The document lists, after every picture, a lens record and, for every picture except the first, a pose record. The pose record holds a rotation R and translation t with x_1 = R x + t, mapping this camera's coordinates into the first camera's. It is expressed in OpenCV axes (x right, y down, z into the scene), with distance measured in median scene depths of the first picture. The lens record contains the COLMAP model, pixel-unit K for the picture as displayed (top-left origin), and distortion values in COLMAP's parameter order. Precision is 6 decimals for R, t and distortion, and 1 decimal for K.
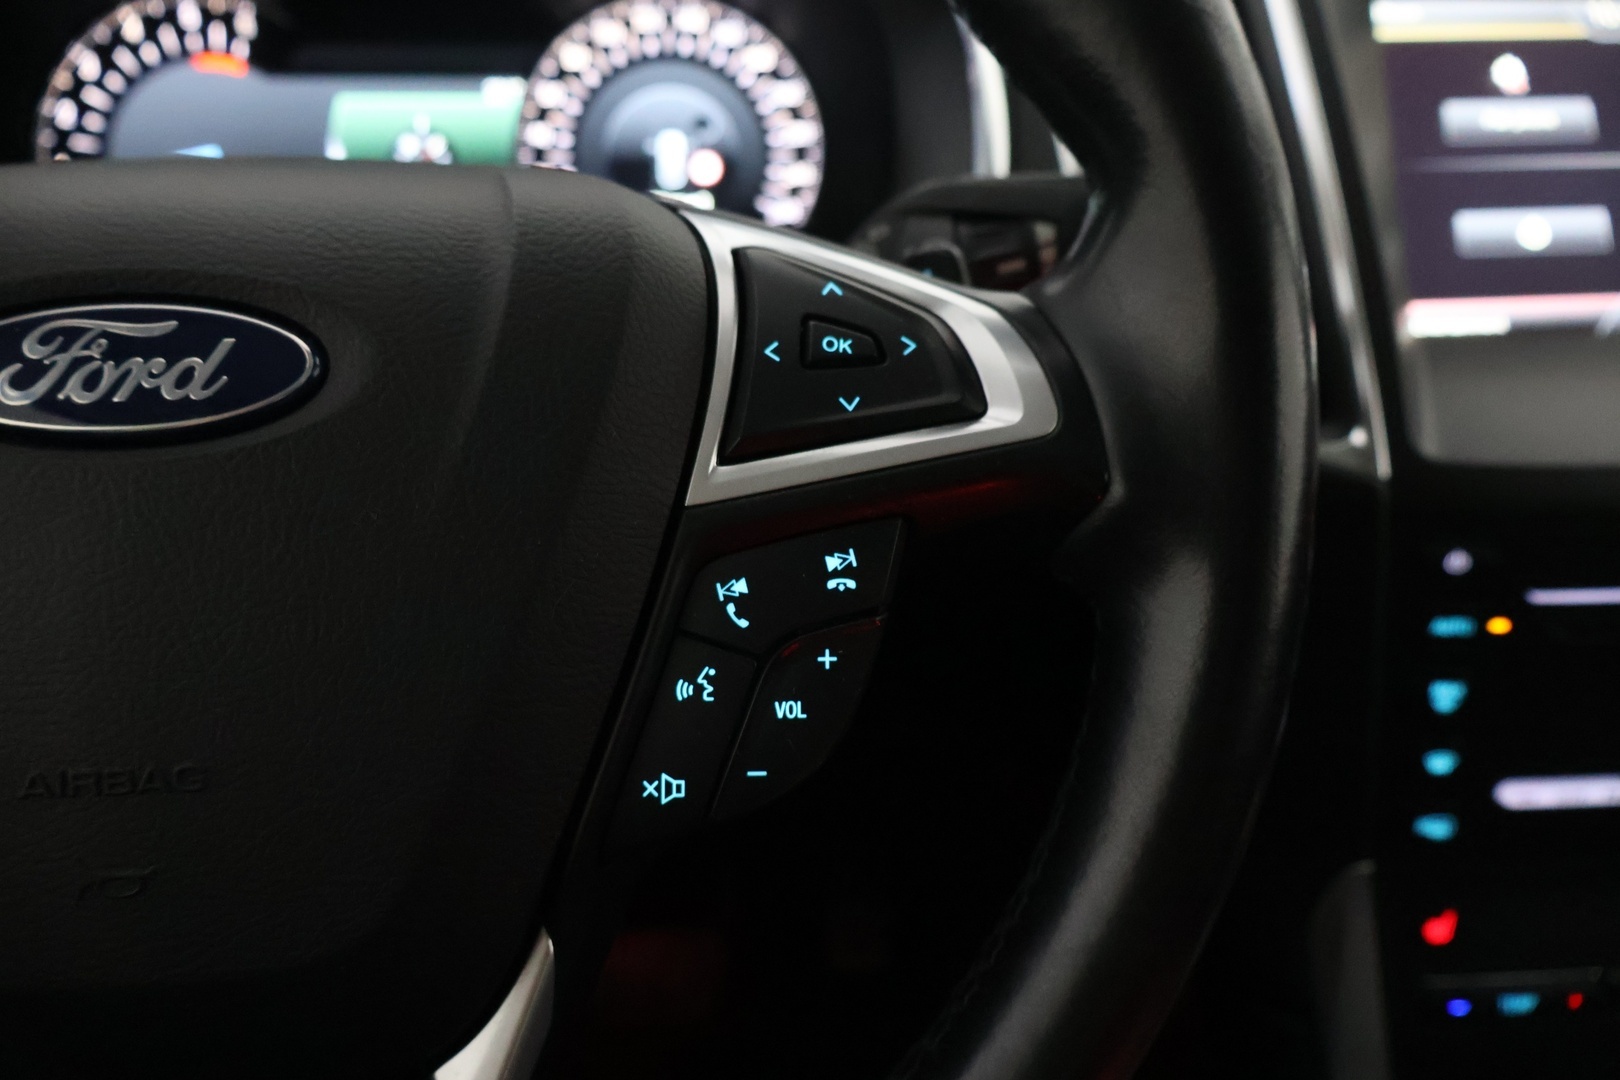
lens RADIAL K [[1381.2, 0, 803.0], [0, 1381.2, 533.3], [0, 0, 1]] dist [0.017138, -0.000313]
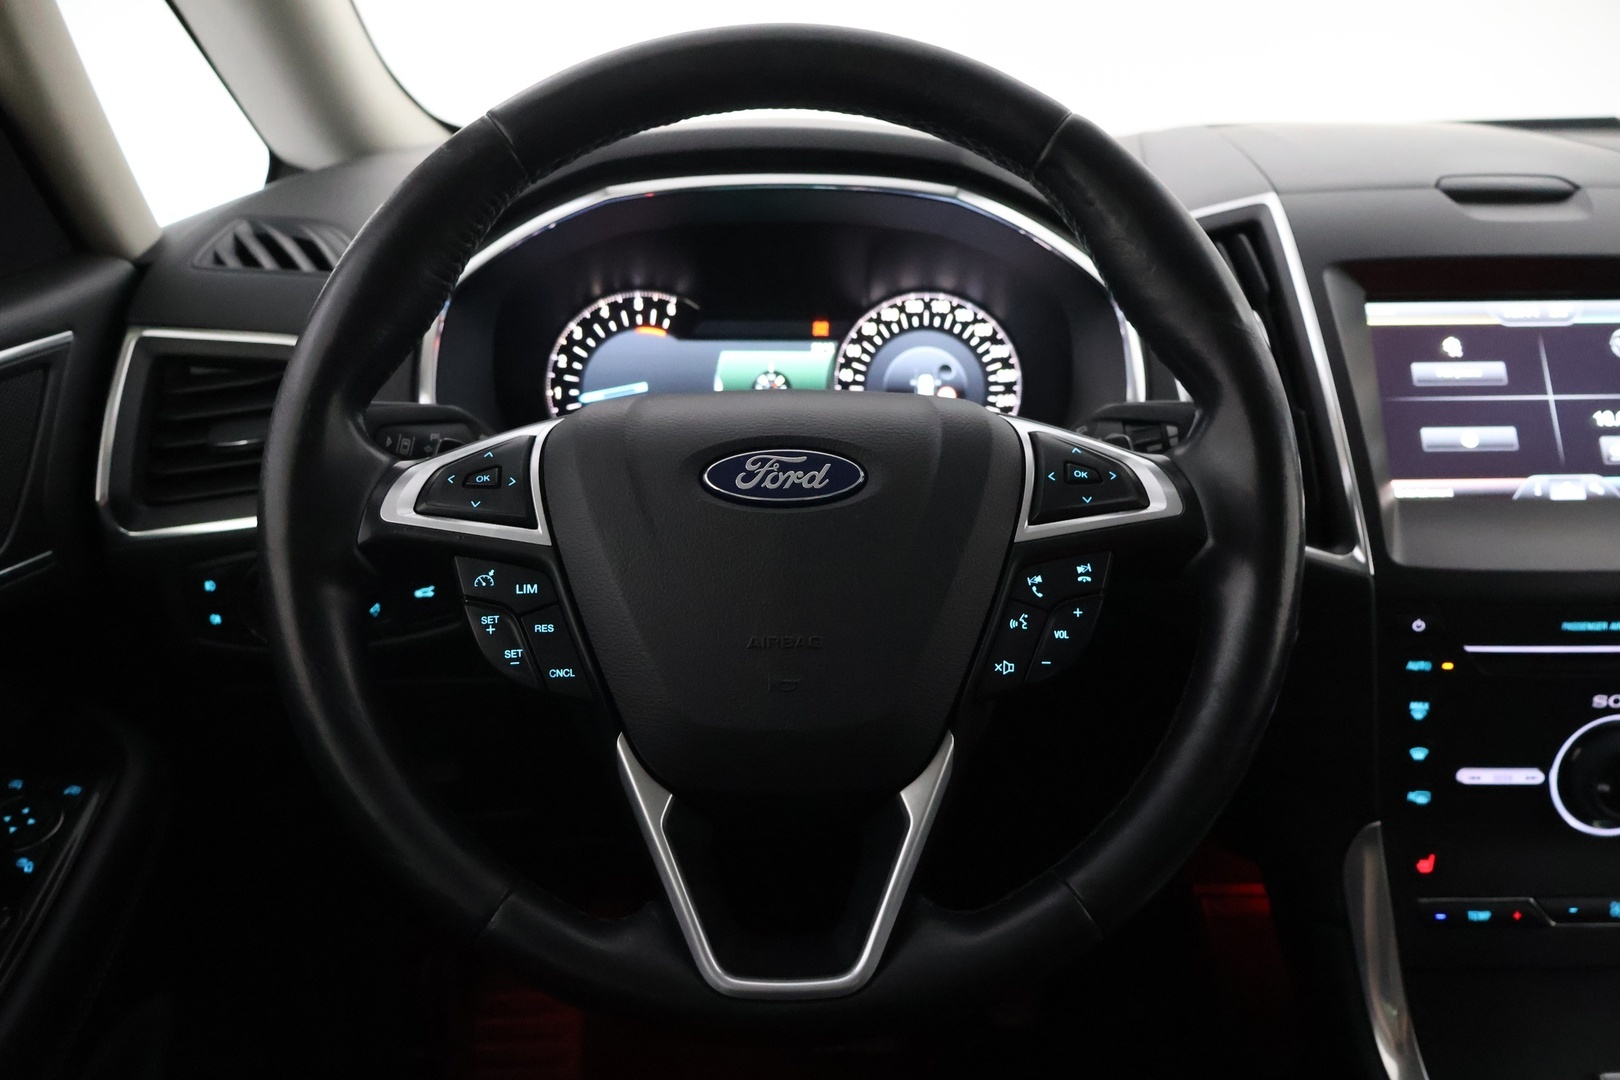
lens RADIAL K [[1381.2, 0, 821.5], [0, 1381.2, 545.4], [0, 0, 1]] dist [0.017138, -0.000313]
pose [[0.997739, 0.017620, -0.064864, -0.147096], [-0.027189, 0.988351, -0.149741, 0.192328], [0.061470, 0.151166, 0.986595, -0.717841]]
